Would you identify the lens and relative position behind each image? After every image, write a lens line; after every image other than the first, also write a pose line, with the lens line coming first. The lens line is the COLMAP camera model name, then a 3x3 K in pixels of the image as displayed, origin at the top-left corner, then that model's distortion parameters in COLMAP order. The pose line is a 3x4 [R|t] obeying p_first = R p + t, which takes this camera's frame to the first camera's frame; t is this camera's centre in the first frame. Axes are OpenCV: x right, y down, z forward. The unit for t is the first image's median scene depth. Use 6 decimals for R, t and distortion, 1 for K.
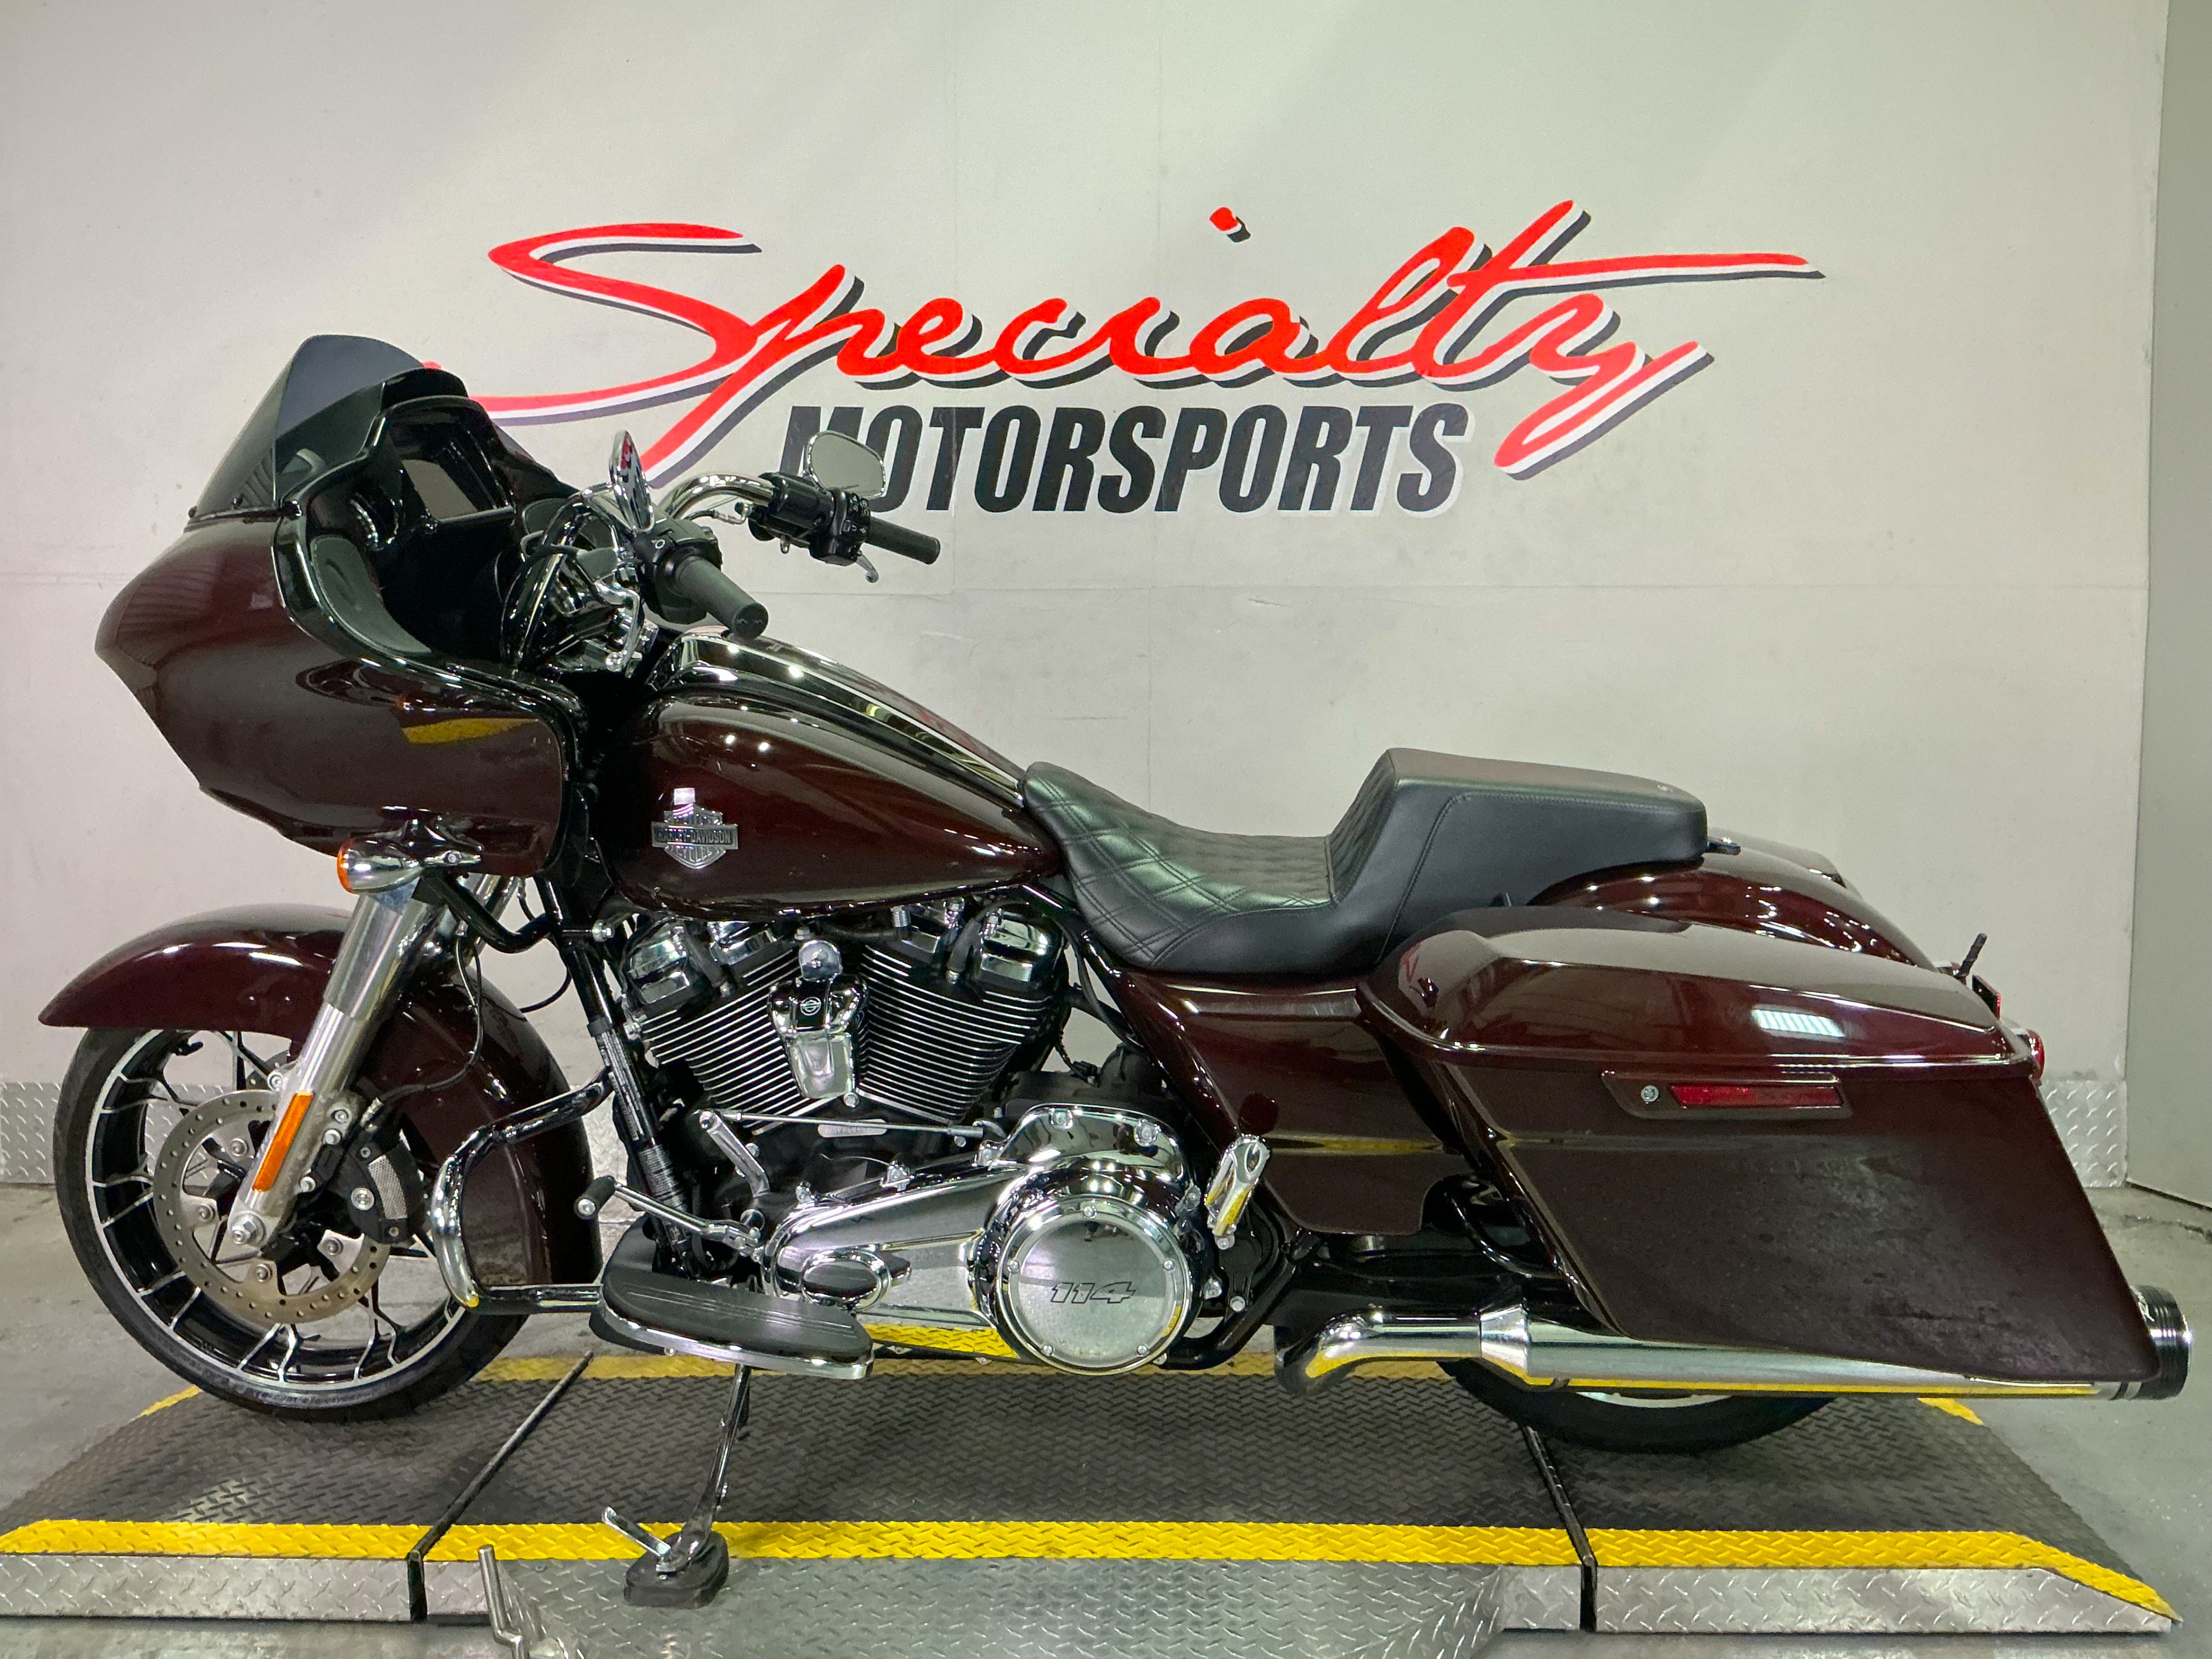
lens RADIAL K [[1935.4, 0, 1120.4], [0, 1935.4, 812.9], [0, 0, 1]] dist [-0.015286, -0.038706]
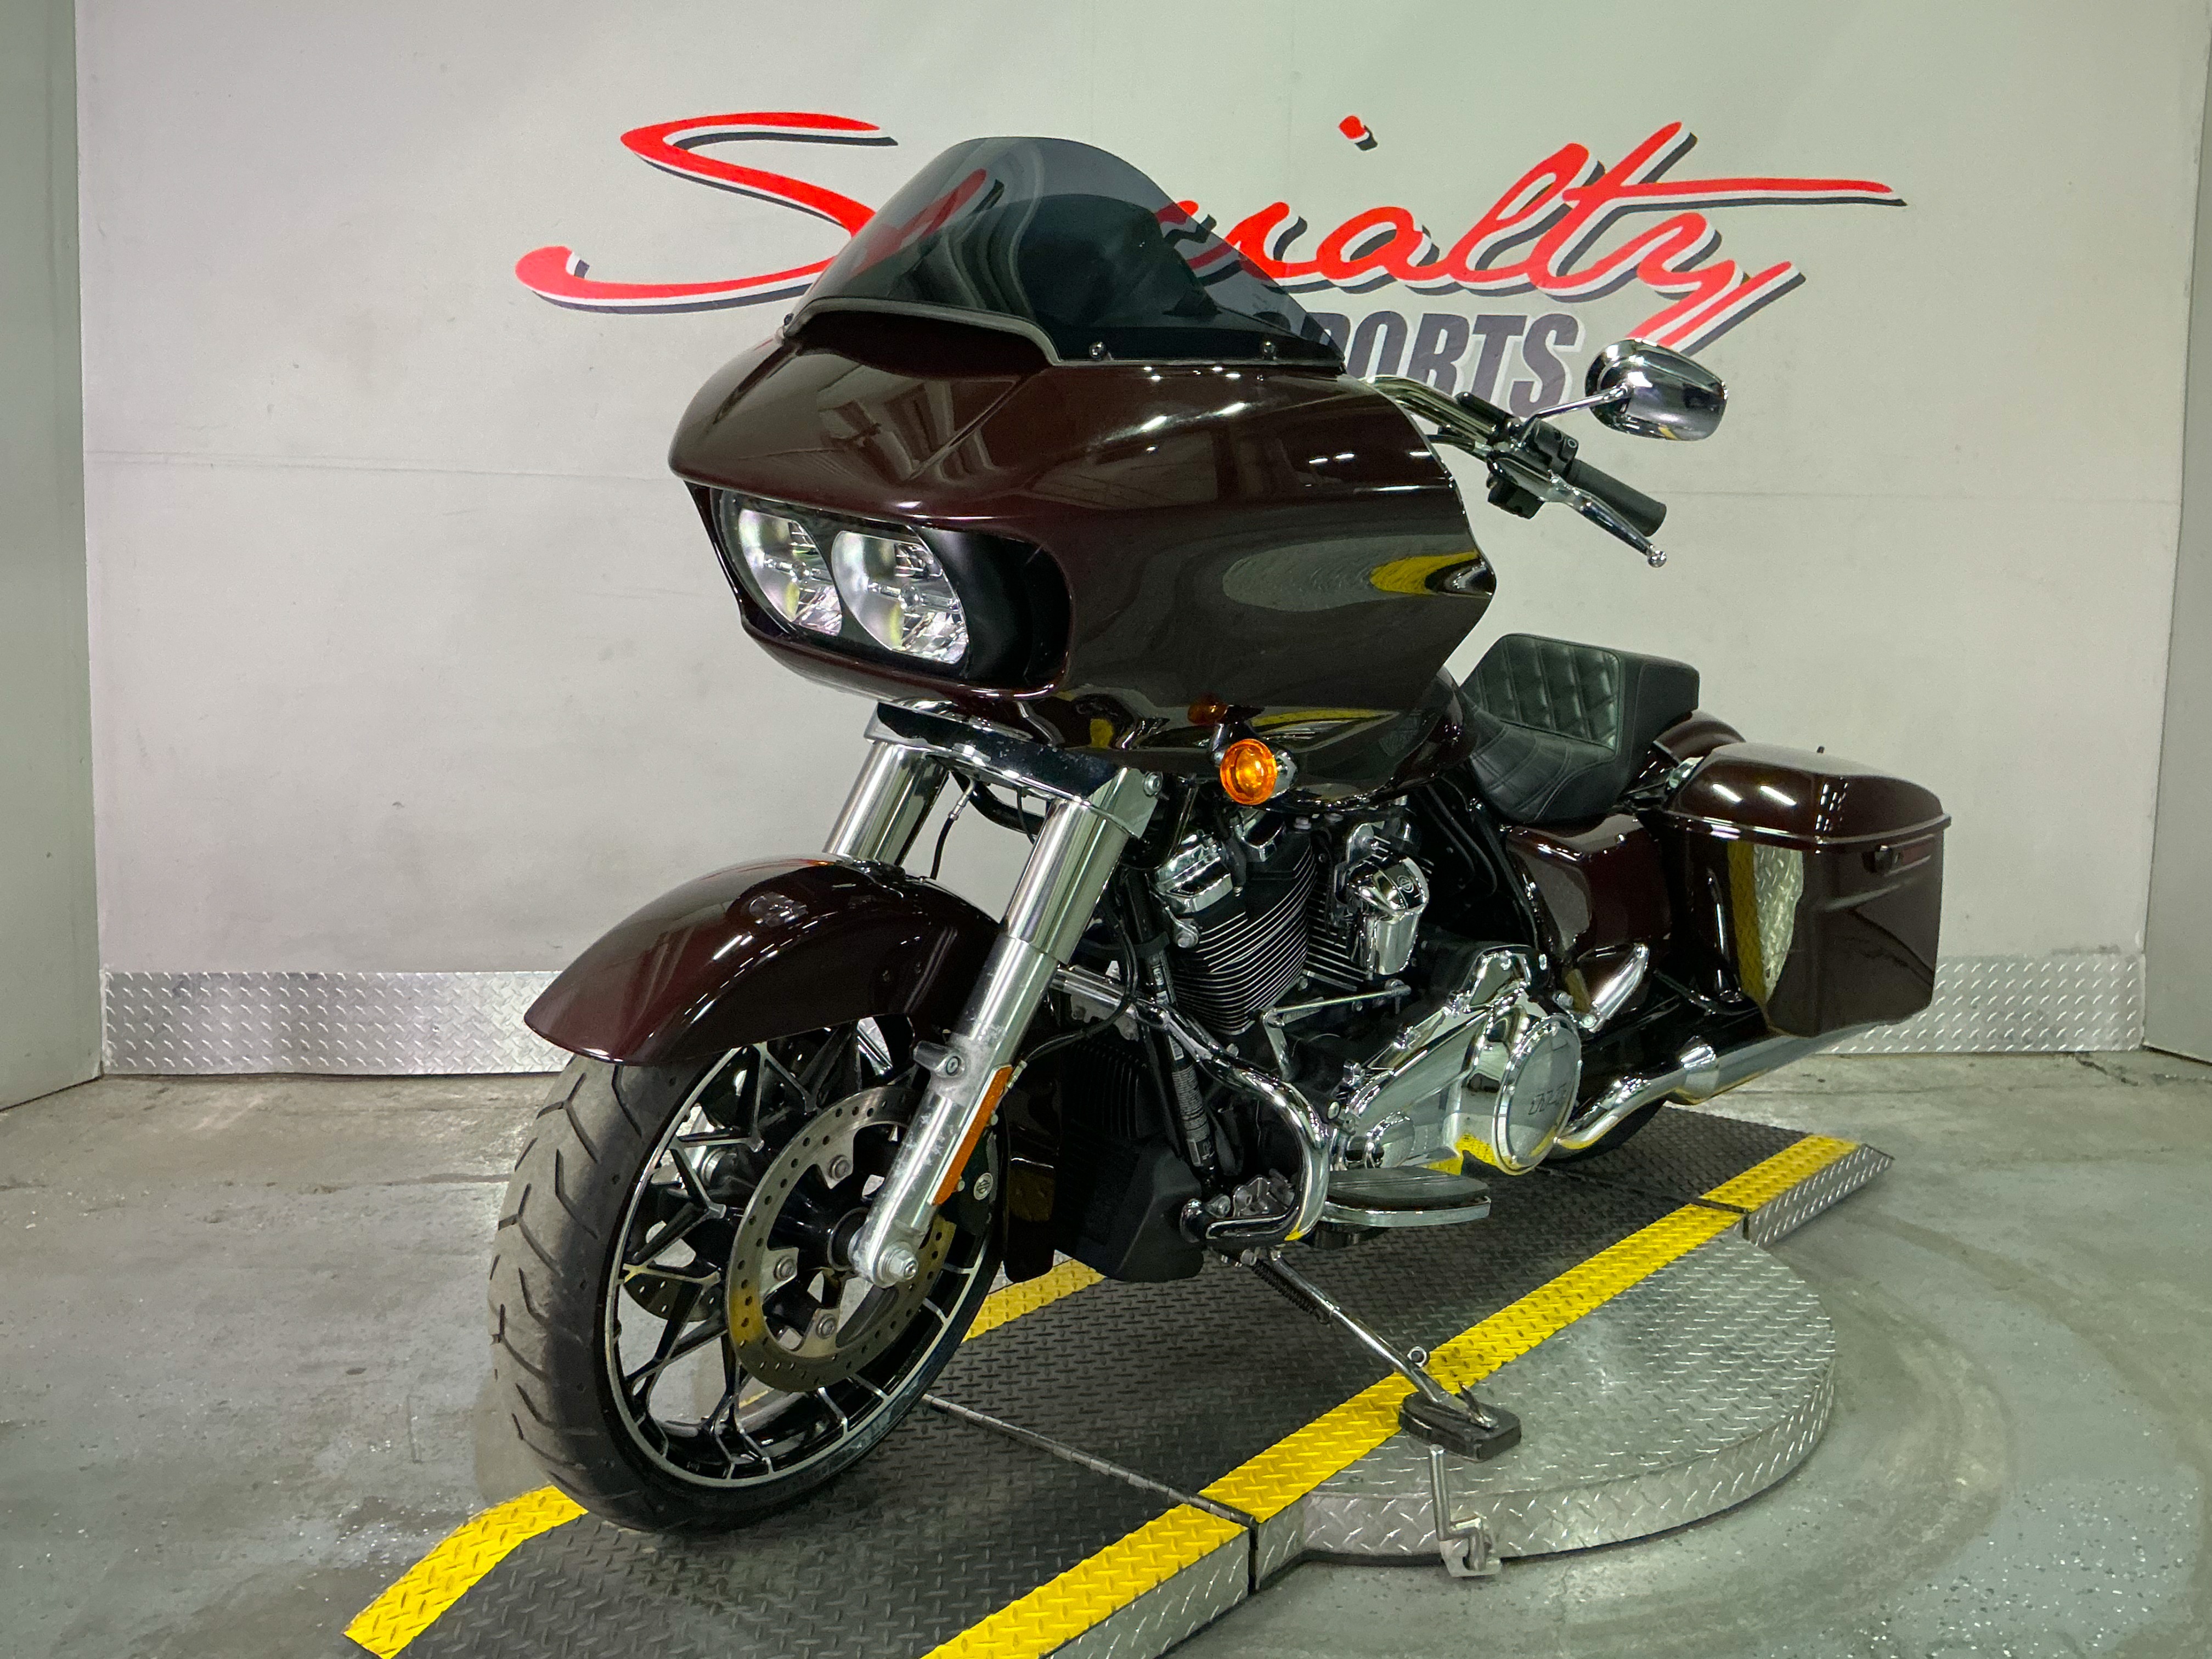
lens RADIAL K [[1935.4, 0, 1107.3], [0, 1935.4, 827.0], [0, 0, 1]] dist [-0.015286, -0.038706]
pose [[0.995401, -0.001207, 0.095789, -0.176918], [-0.004108, 0.998463, 0.055267, 0.008858], [-0.095708, -0.055406, 0.993866, -0.031353]]
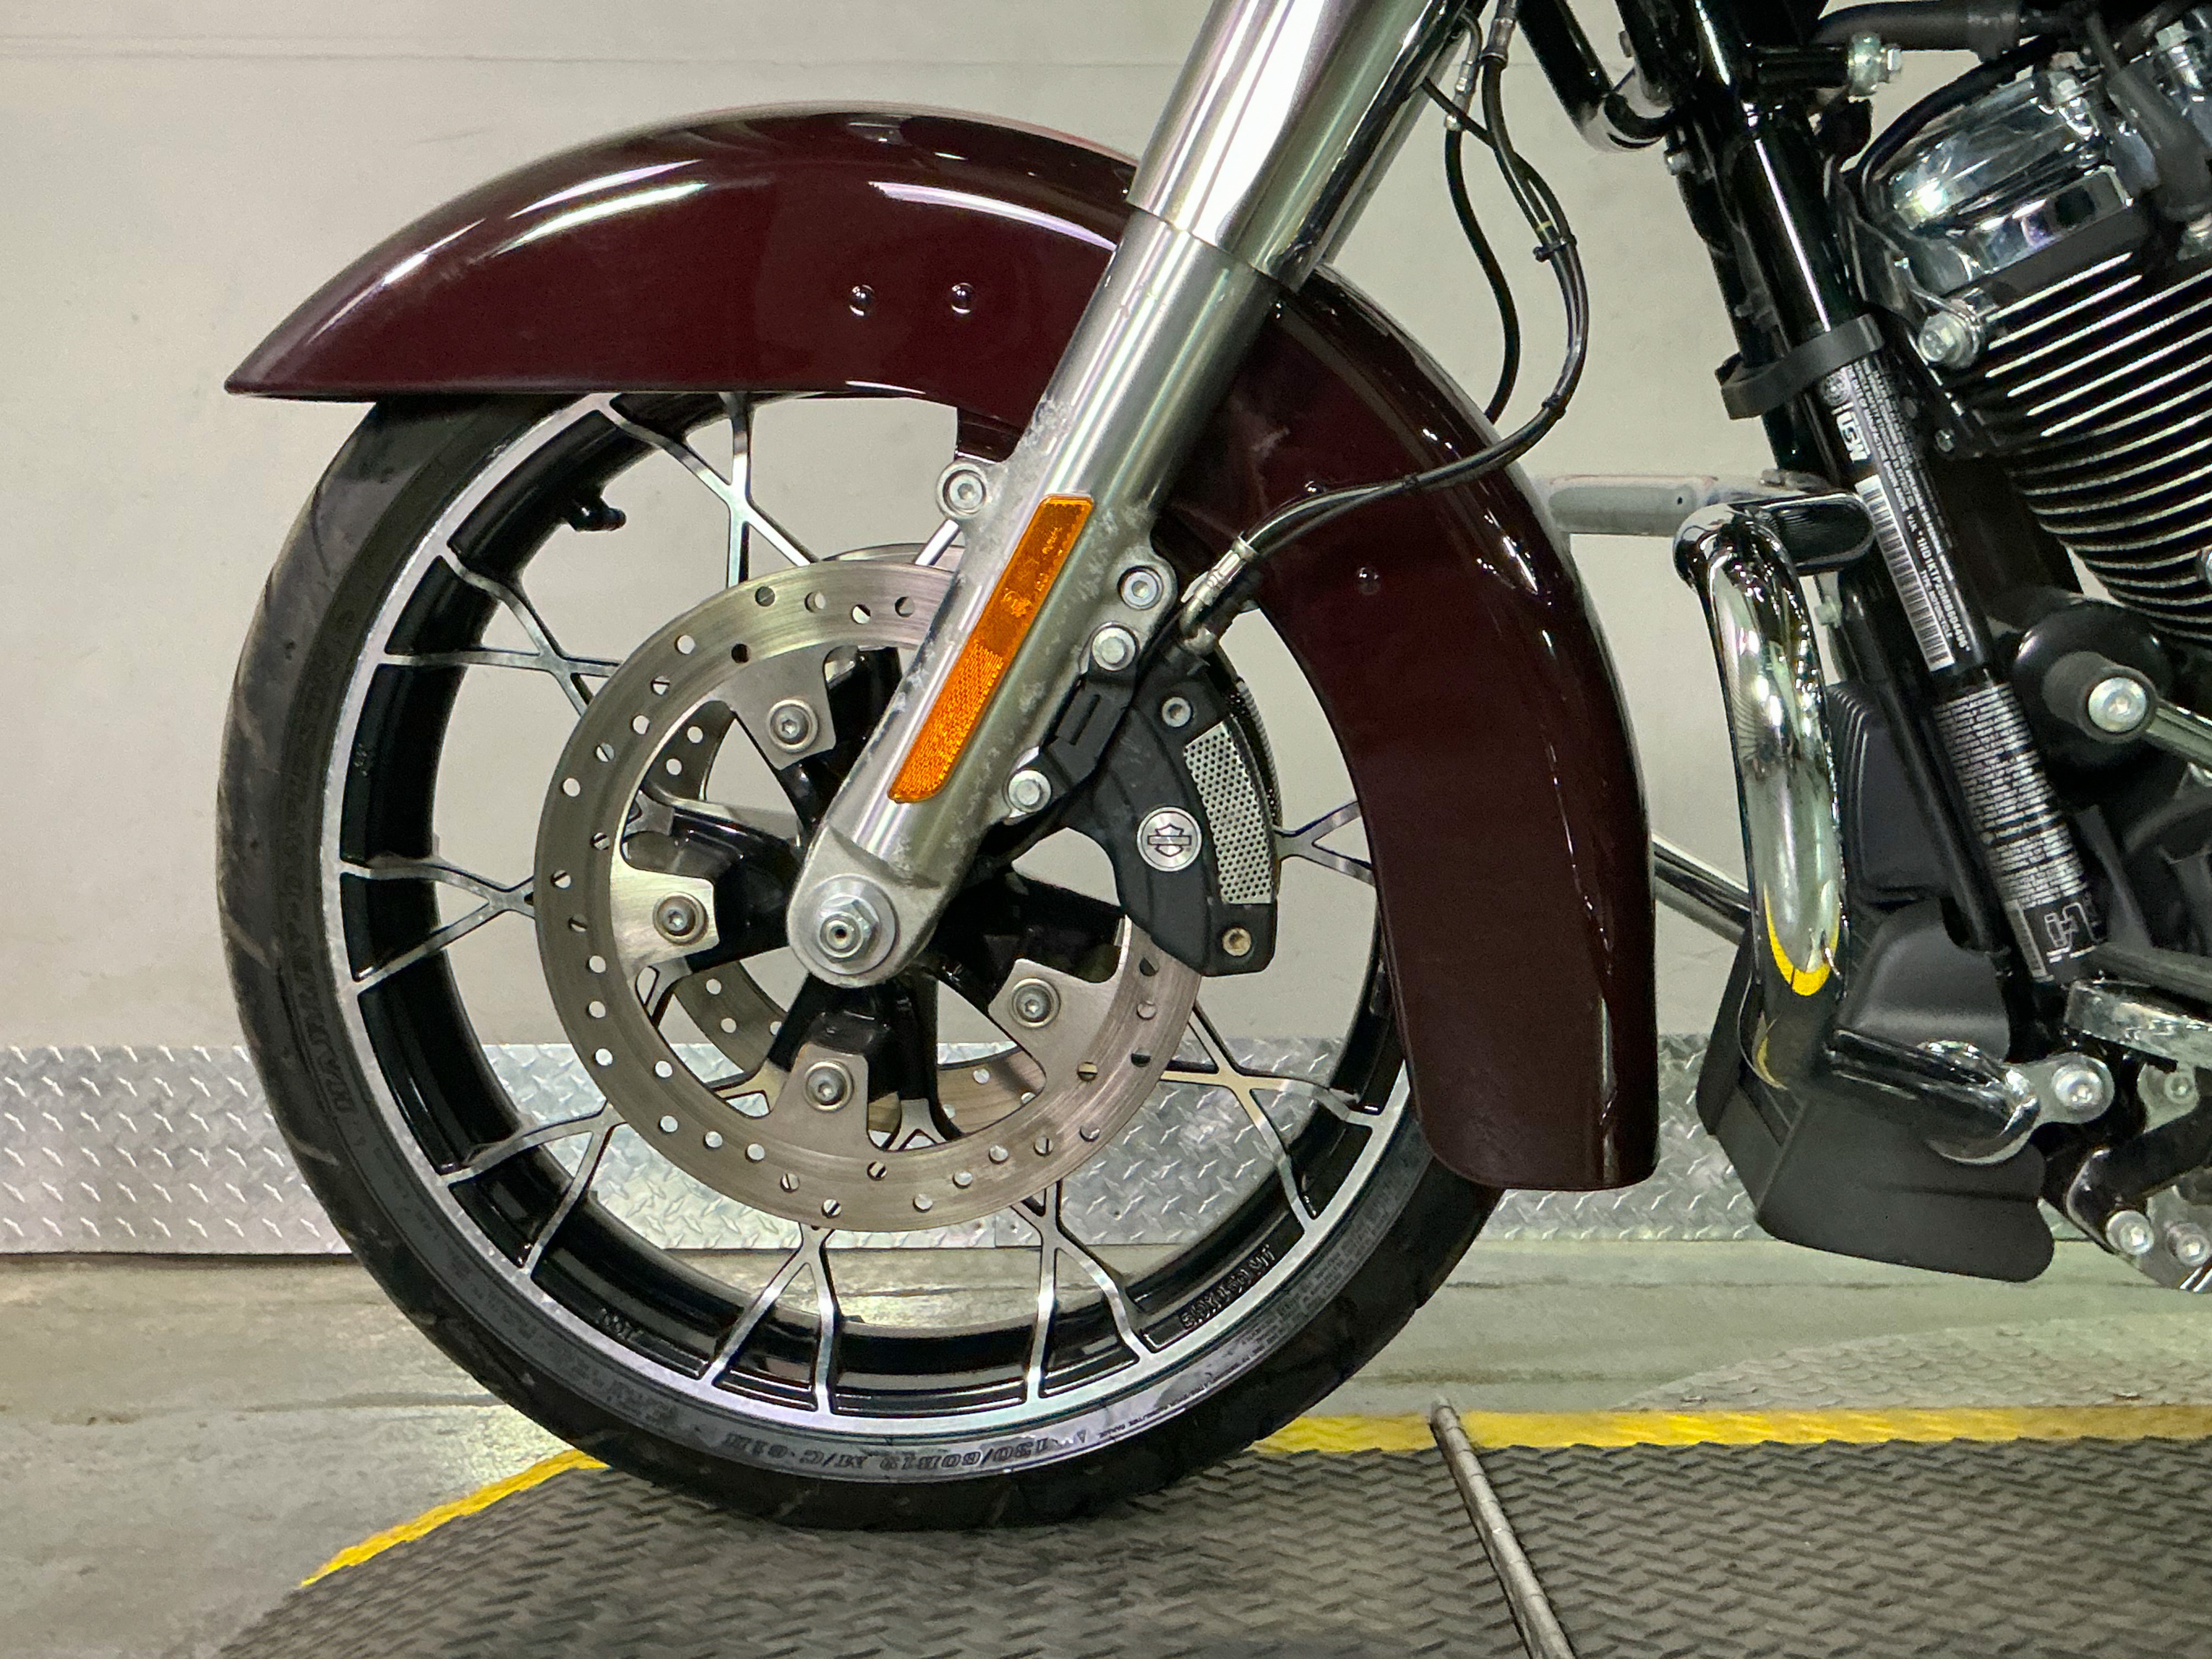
lens RADIAL K [[2726.2, 0, 1099.1], [0, 2726.2, 852.3], [0, 0, 1]] dist [0.023302, 0.000000]
pose [[0.999995, -0.003157, -0.000319, -0.245912], [0.003132, 0.998163, -0.060508, 0.141092], [0.000510, 0.060507, 0.998168, 0.299034]]
